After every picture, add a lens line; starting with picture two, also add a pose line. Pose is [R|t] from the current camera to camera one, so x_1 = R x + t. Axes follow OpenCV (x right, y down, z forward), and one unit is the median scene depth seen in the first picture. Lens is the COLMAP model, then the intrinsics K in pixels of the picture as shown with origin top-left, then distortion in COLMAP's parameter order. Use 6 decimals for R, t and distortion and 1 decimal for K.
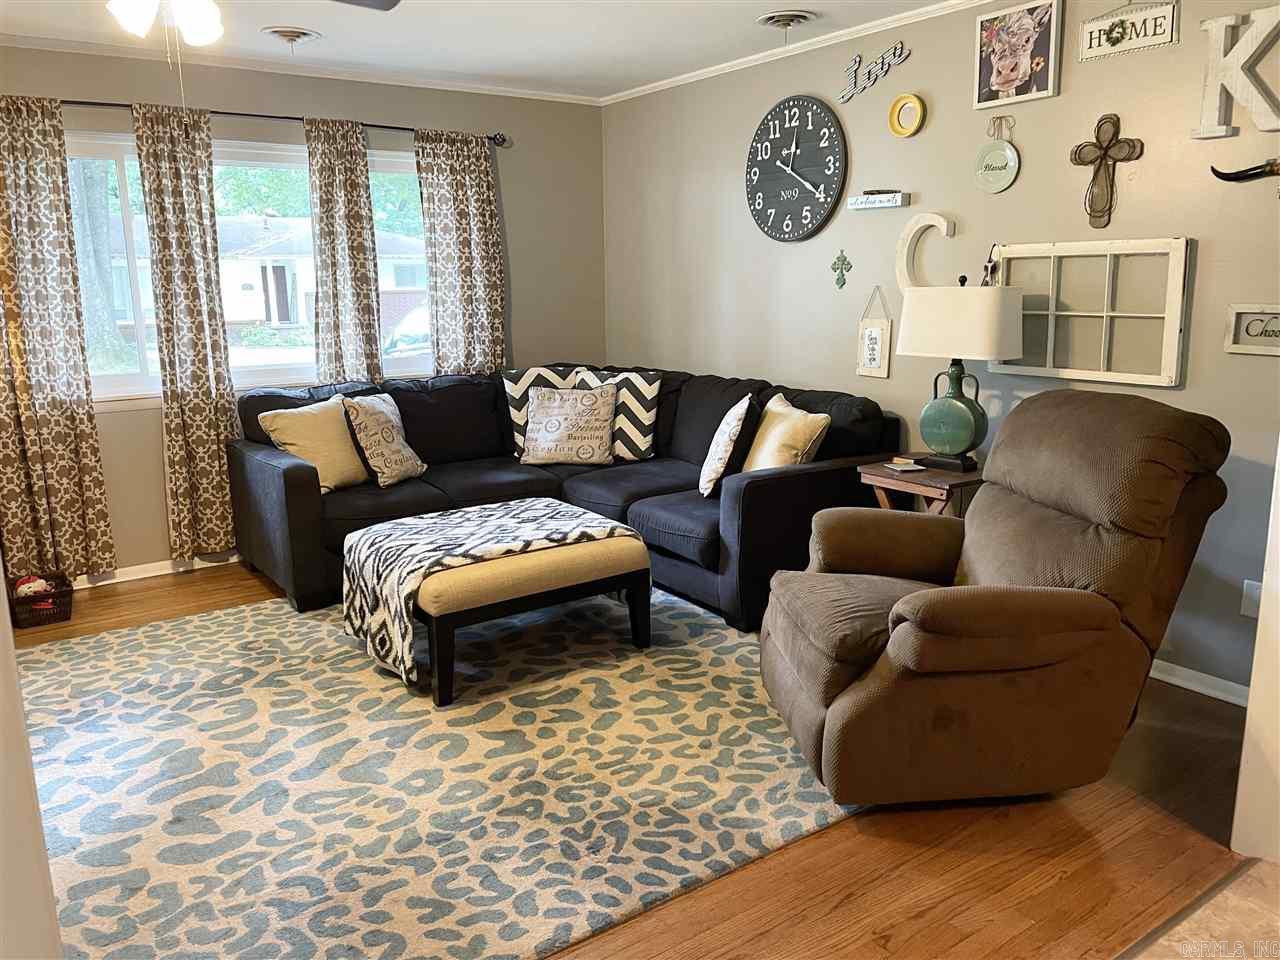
lens RADIAL K [[960.5, 0, 633.4], [0, 960.5, 473.4], [0, 0, 1]] dist [0.059439, -0.072569]
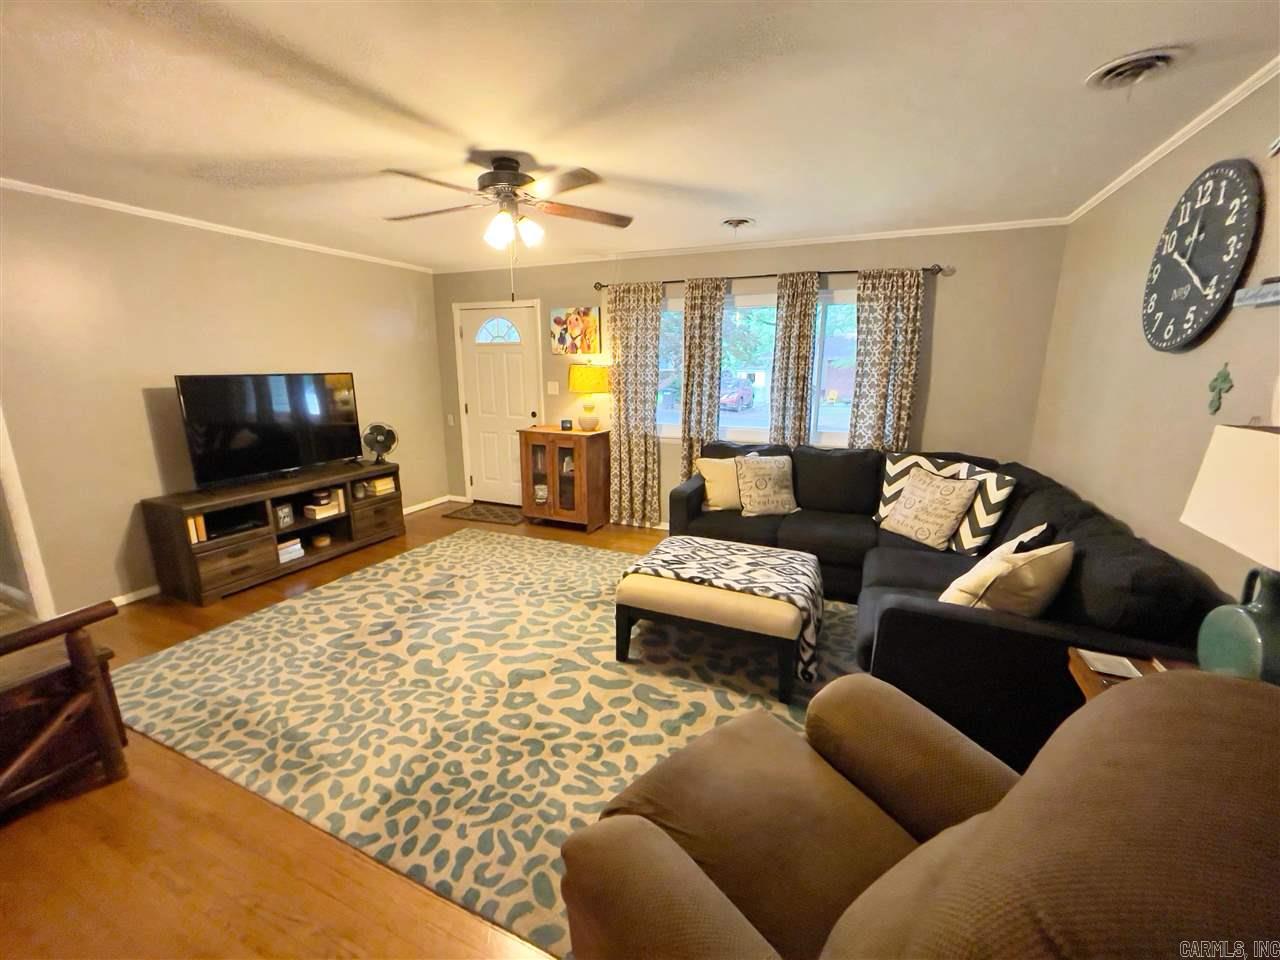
lens RADIAL K [[517.0, 0, 641.0], [0, 517.0, 490.8], [0, 0, 1]] dist [-0.014510, 0.001435]
pose [[0.525334, 0.213549, -0.823663, 0.383968], [-0.188098, 0.973192, 0.132348, -0.124065], [0.829845, 0.085402, 0.551420, 0.505915]]
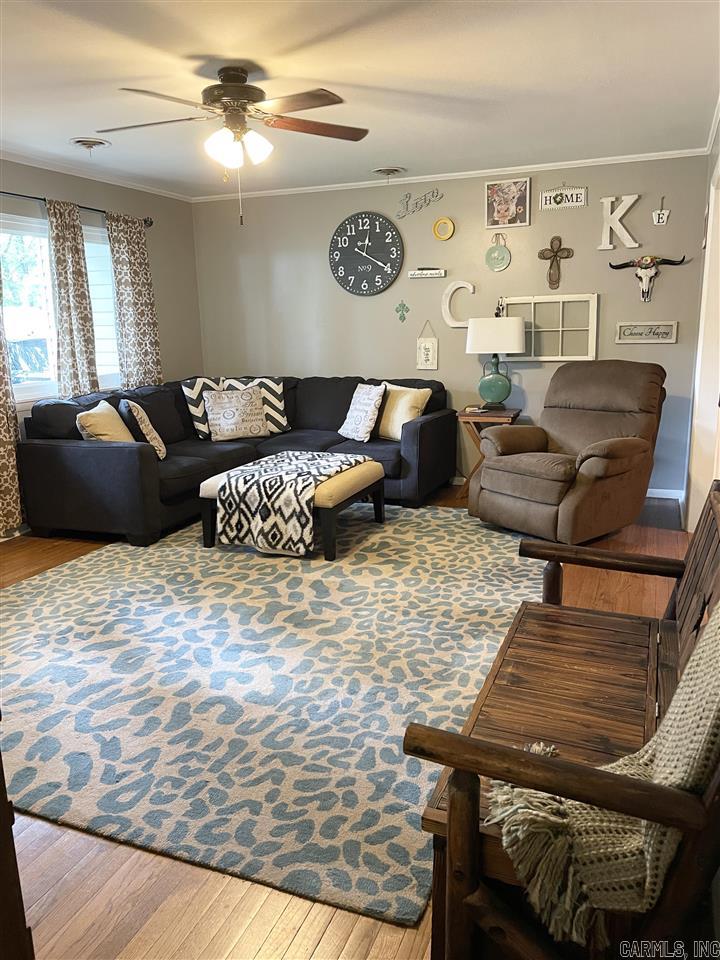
lens RADIAL K [[720.4, 0, 360.7], [0, 720.4, 484.3], [0, 0, 1]] dist [0.059439, -0.072569]
pose [[0.836513, -0.126809, 0.533072, -0.730140], [0.122387, 0.991515, 0.043811, 0.048757], [-0.534104, 0.028593, 0.844935, -0.106969]]
